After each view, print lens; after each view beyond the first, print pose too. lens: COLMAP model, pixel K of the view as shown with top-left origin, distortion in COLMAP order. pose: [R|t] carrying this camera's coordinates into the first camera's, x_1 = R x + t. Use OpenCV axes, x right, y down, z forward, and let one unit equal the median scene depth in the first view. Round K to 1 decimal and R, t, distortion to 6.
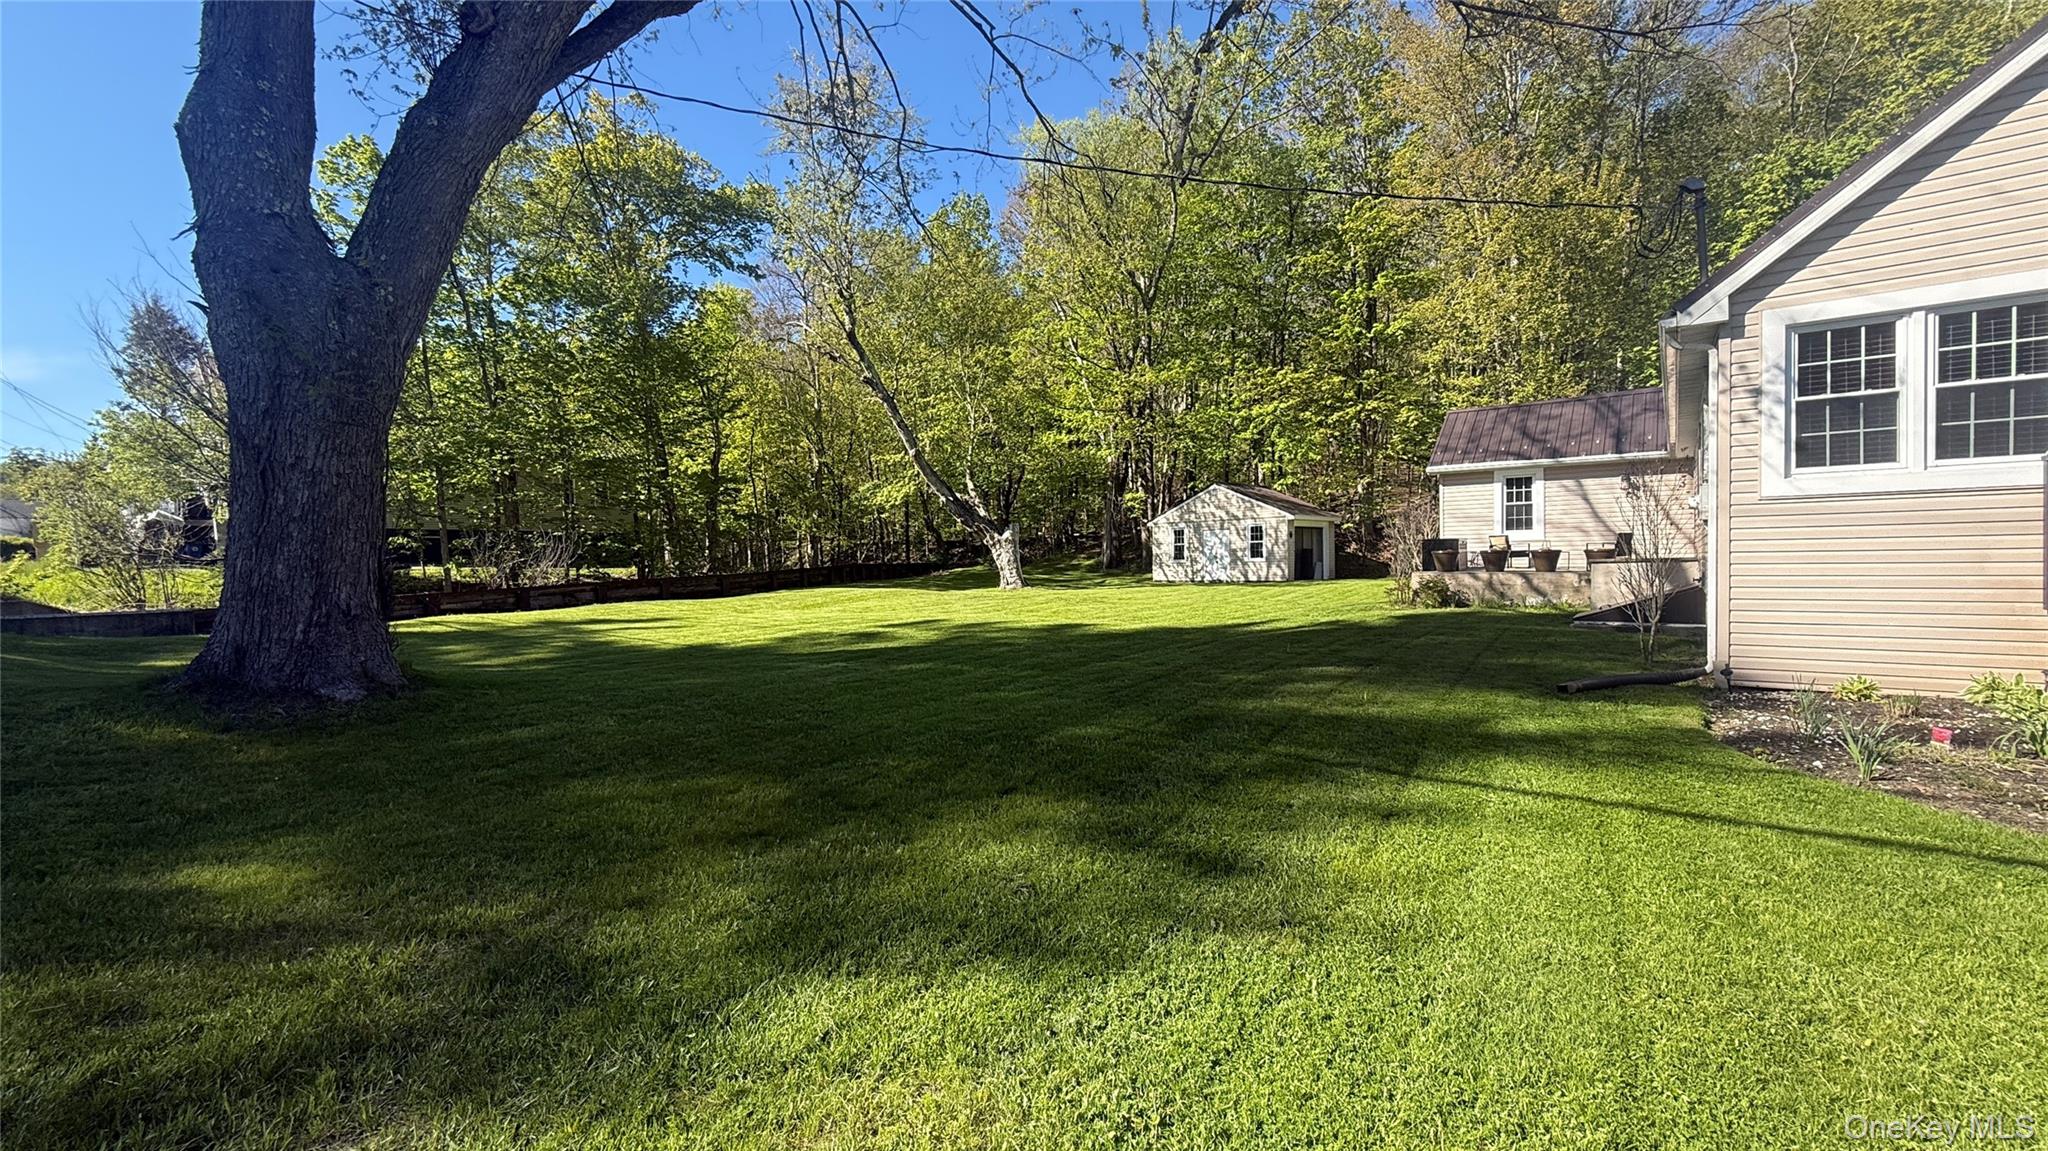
lens RADIAL K [[779.8, 0, 1019.2], [0, 779.8, 583.6], [0, 0, 1]] dist [-0.000304, 0.000074]
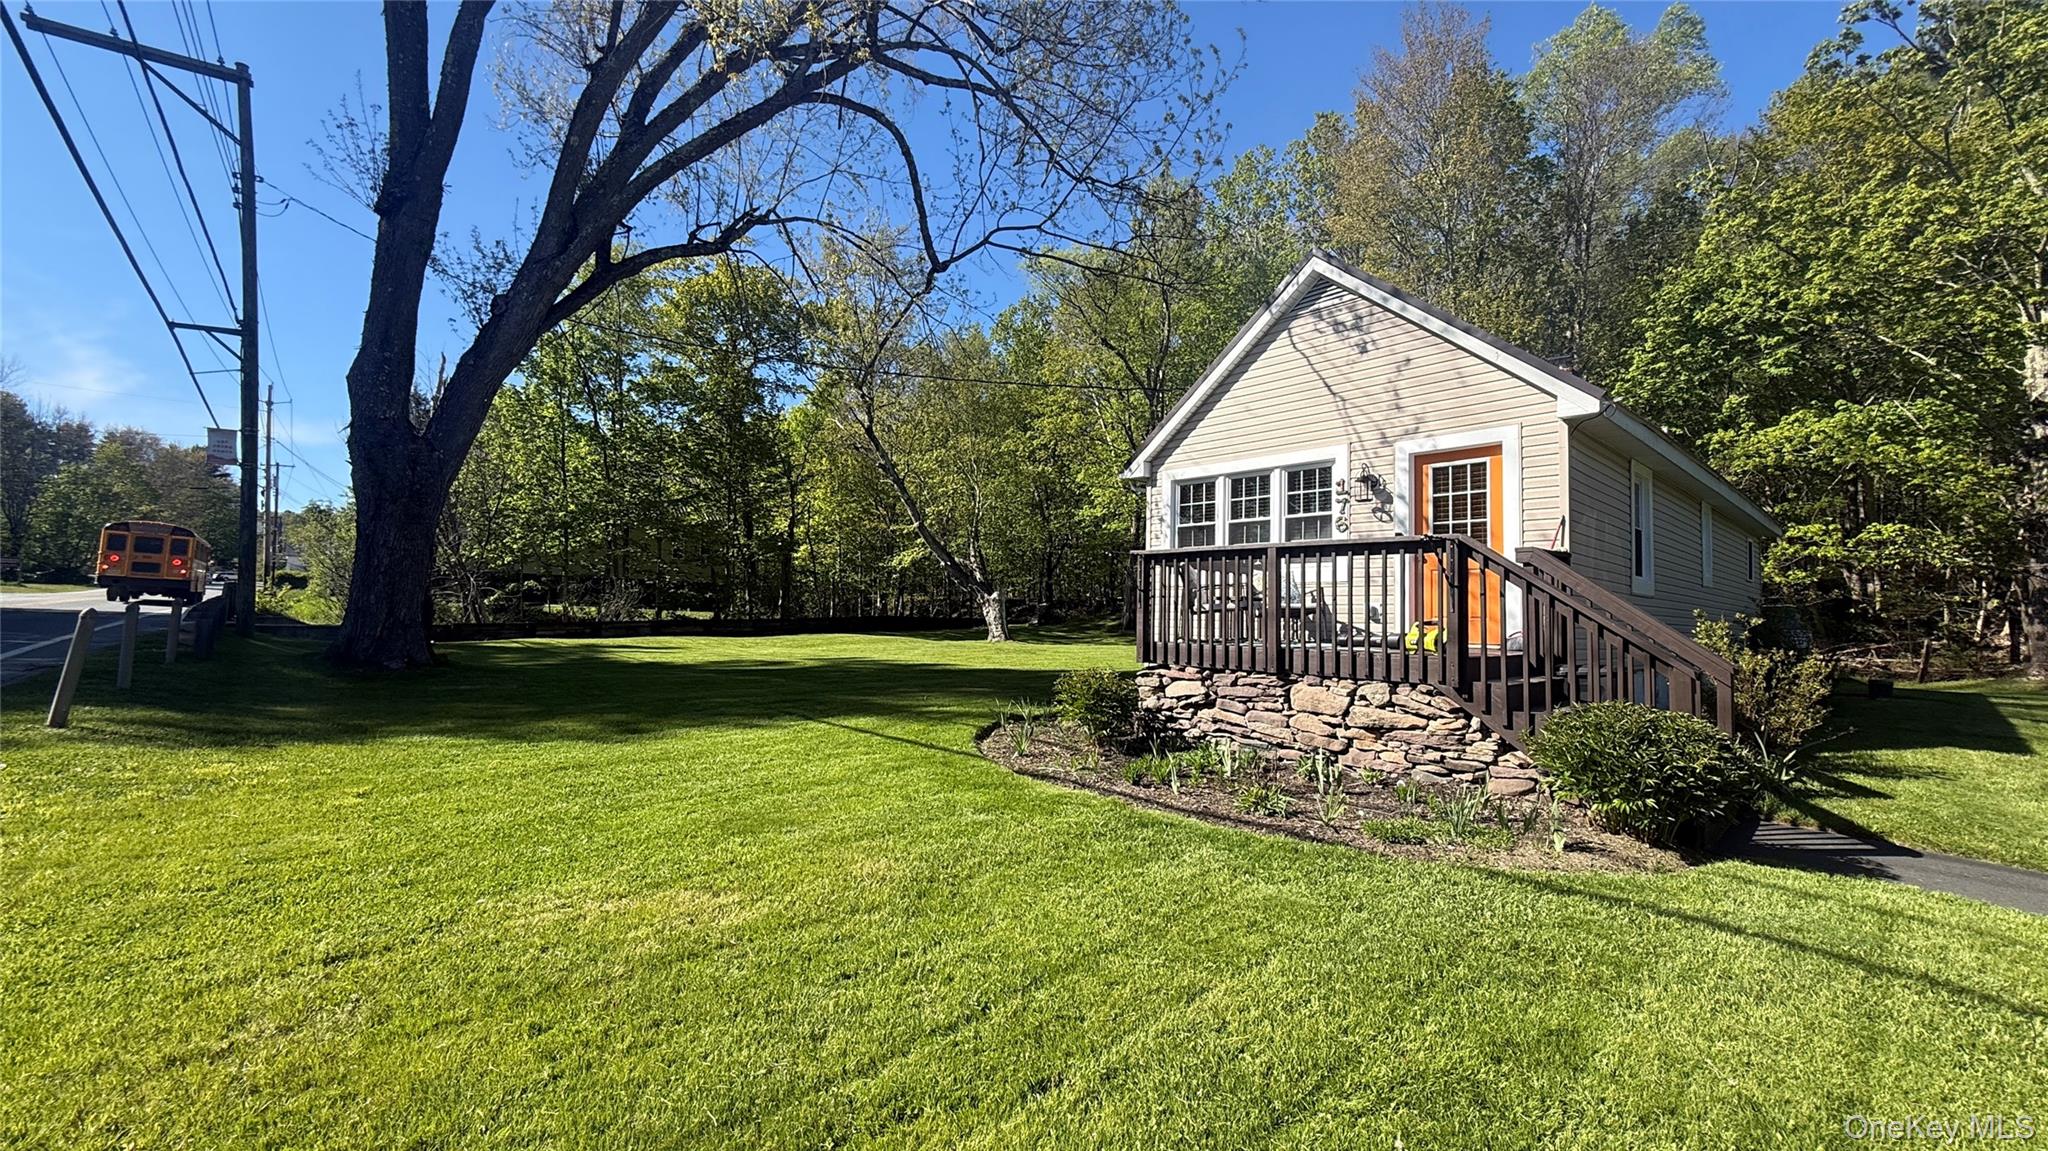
lens RADIAL K [[779.8, 0, 1029.8], [0, 779.8, 587.0], [0, 0, 1]] dist [-0.000304, 0.000074]
pose [[0.986394, 0.031626, -0.161326, 0.912621], [-0.043221, 0.996689, -0.068875, 0.014991], [0.158614, 0.074911, 0.984495, -0.603696]]
